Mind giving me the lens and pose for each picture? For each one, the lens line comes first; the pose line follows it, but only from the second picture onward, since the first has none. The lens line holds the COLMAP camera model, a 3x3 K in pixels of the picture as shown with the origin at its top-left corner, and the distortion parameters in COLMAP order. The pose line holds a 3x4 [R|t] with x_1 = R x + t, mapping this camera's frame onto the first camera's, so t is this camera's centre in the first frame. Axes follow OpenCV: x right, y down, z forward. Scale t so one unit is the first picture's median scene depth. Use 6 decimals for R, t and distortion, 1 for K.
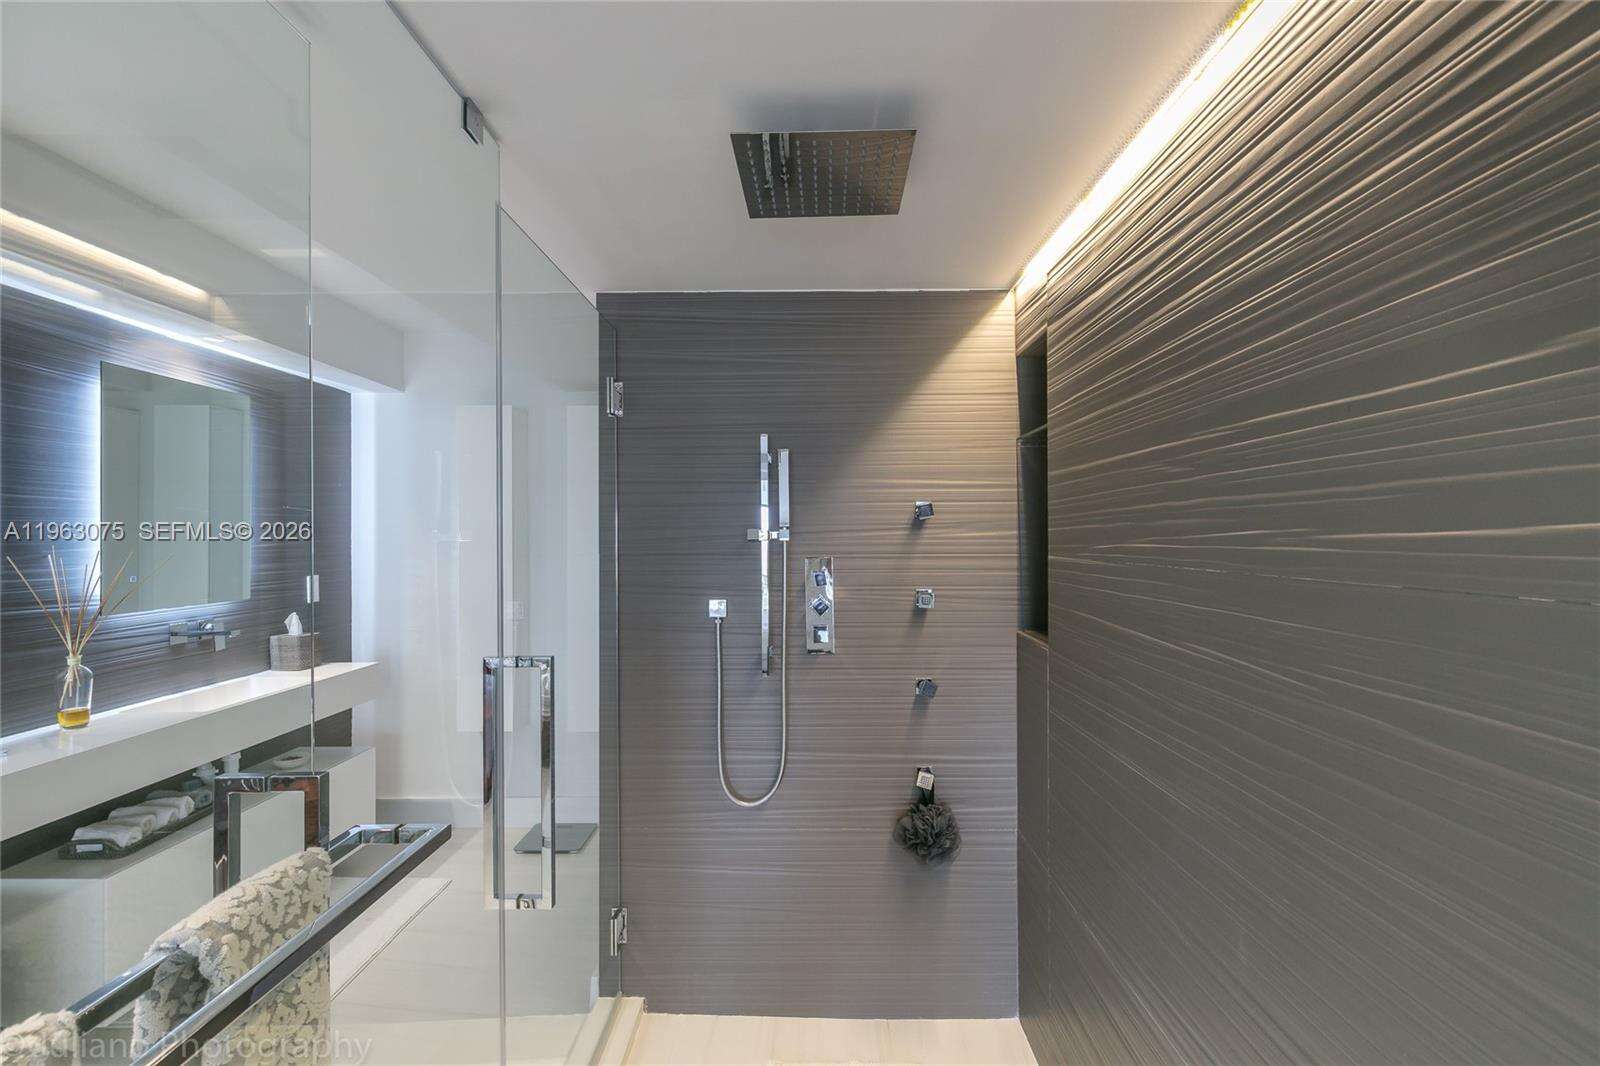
lens RADIAL K [[730.3, 0, 792.5], [0, 730.3, 535.5], [0, 0, 1]] dist [0.008770, -0.002887]
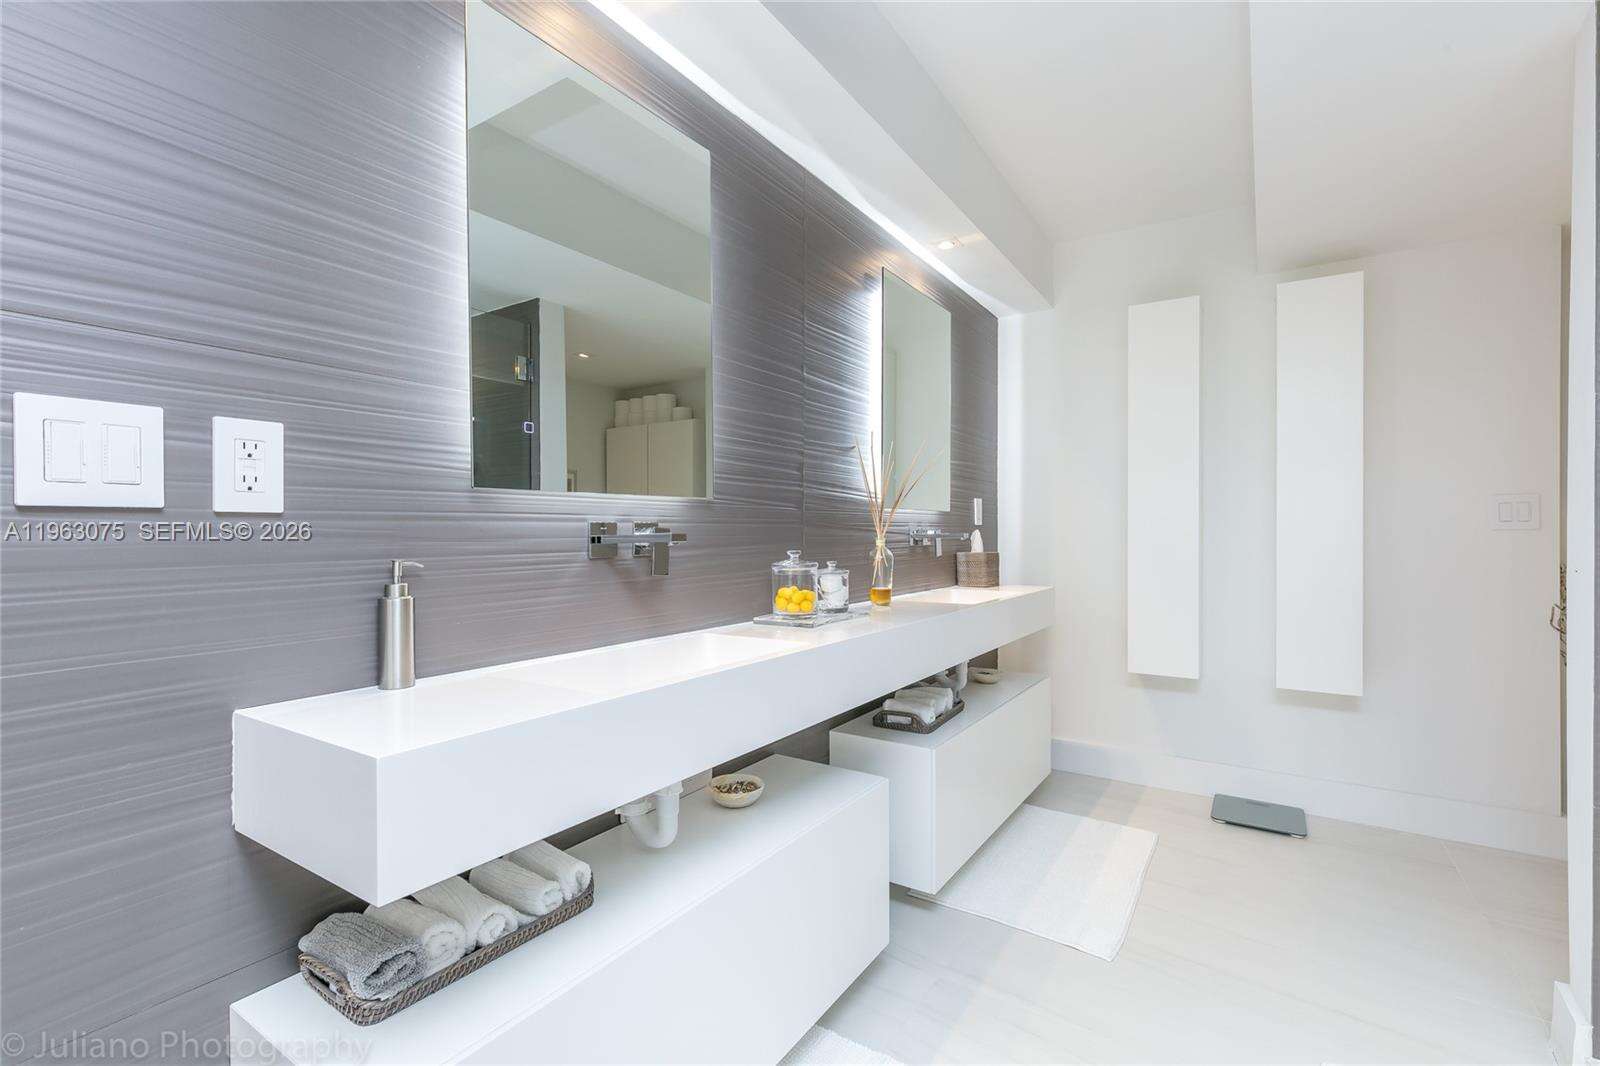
lens RADIAL K [[730.3, 0, 790.0], [0, 730.3, 530.0], [0, 0, 1]] dist [0.008770, -0.002887]
pose [[0.845923, 0.010414, -0.533203, -0.514938], [-0.009993, 0.999943, 0.003677, 0.146938], [0.533212, 0.002218, 0.845979, 0.032102]]
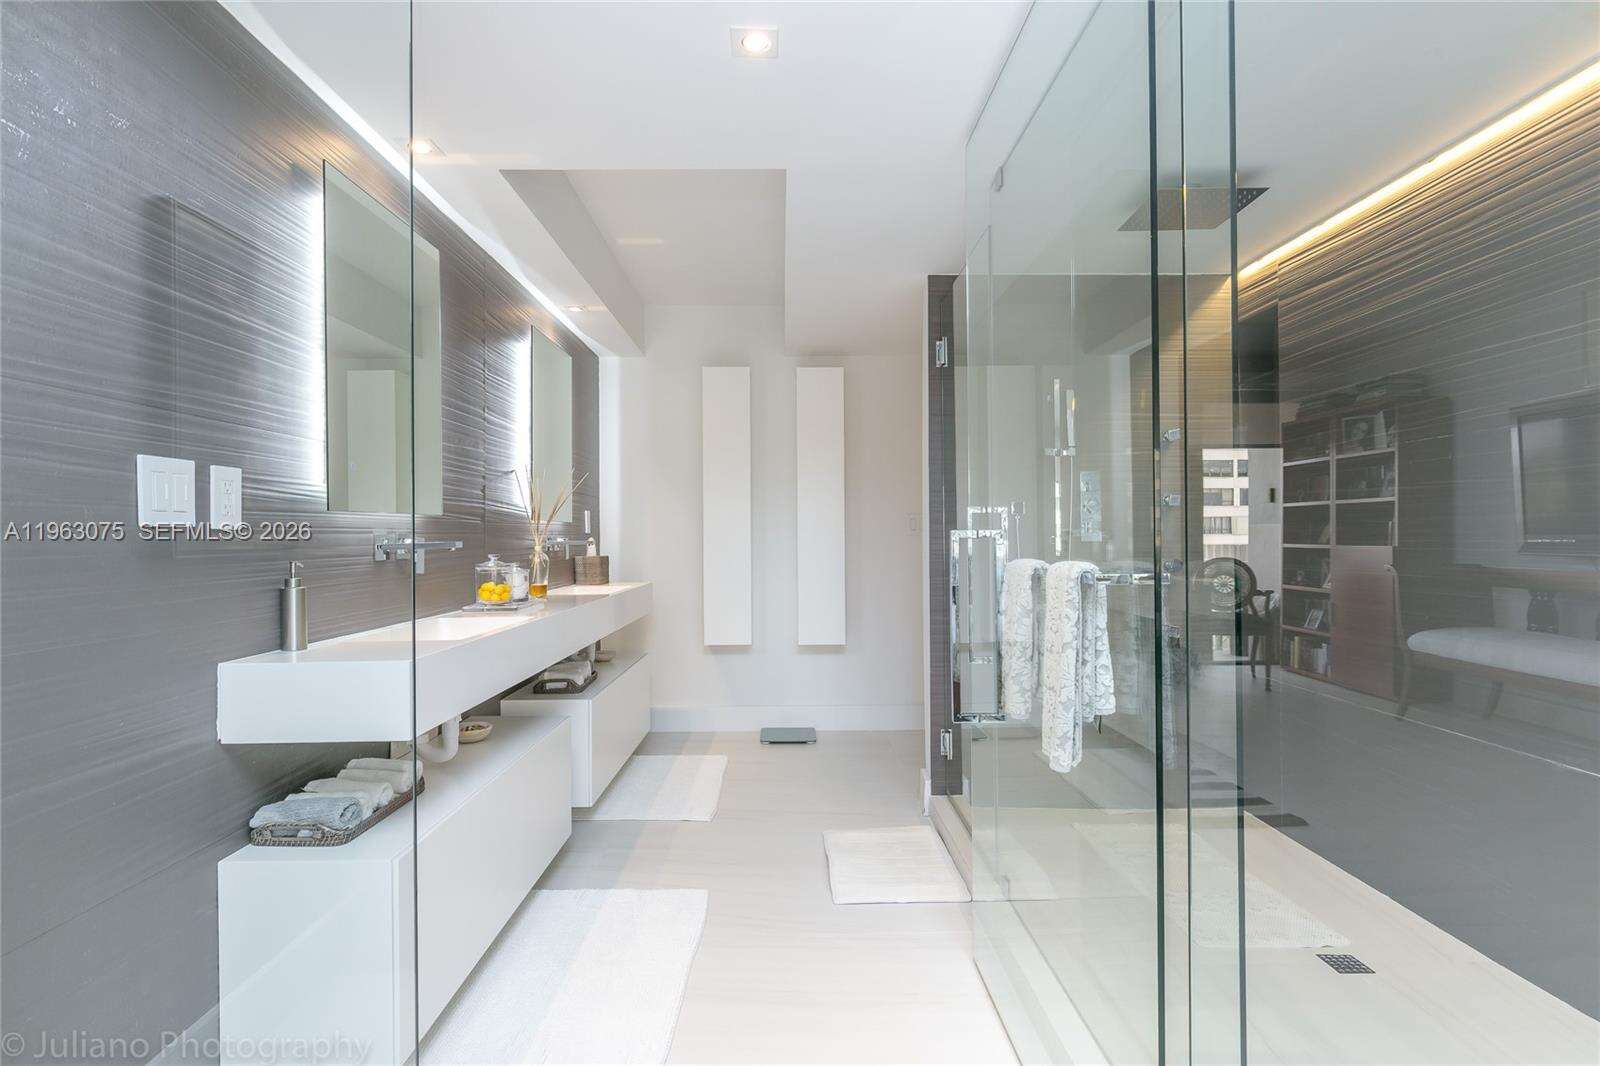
lens RADIAL K [[835.1, 0, 787.8], [0, 835.1, 533.6], [0, 0, 1]] dist [0.016133, -0.000277]
pose [[0.999850, 0.000439, 0.017342, -0.538788], [-0.000357, 0.999989, -0.004698, 0.148233], [-0.017344, 0.004691, 0.999839, -0.524884]]
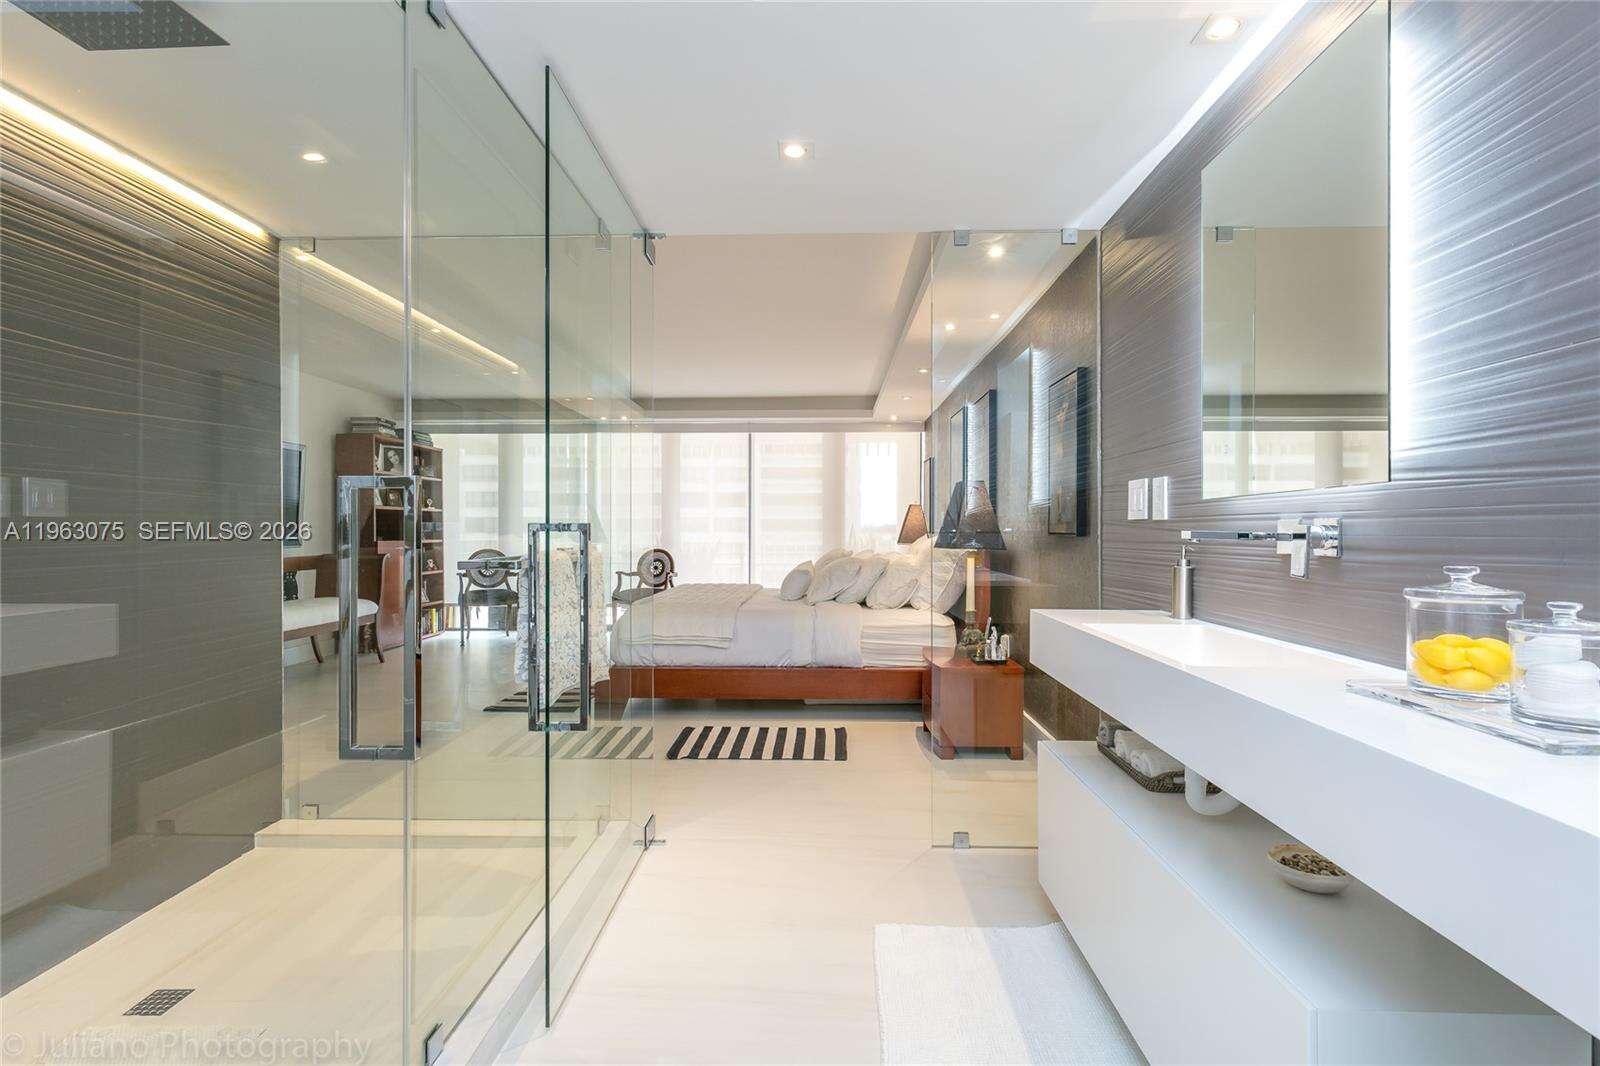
lens RADIAL K [[730.3, 0, 802.4], [0, 730.3, 527.9], [0, 0, 1]] dist [0.008770, -0.002887]
pose [[-0.999459, 0.007957, 0.031917, -0.587748], [0.008116, 0.999955, 0.004851, 0.143687], [-0.031877, 0.005108, -0.999479, 1.209491]]
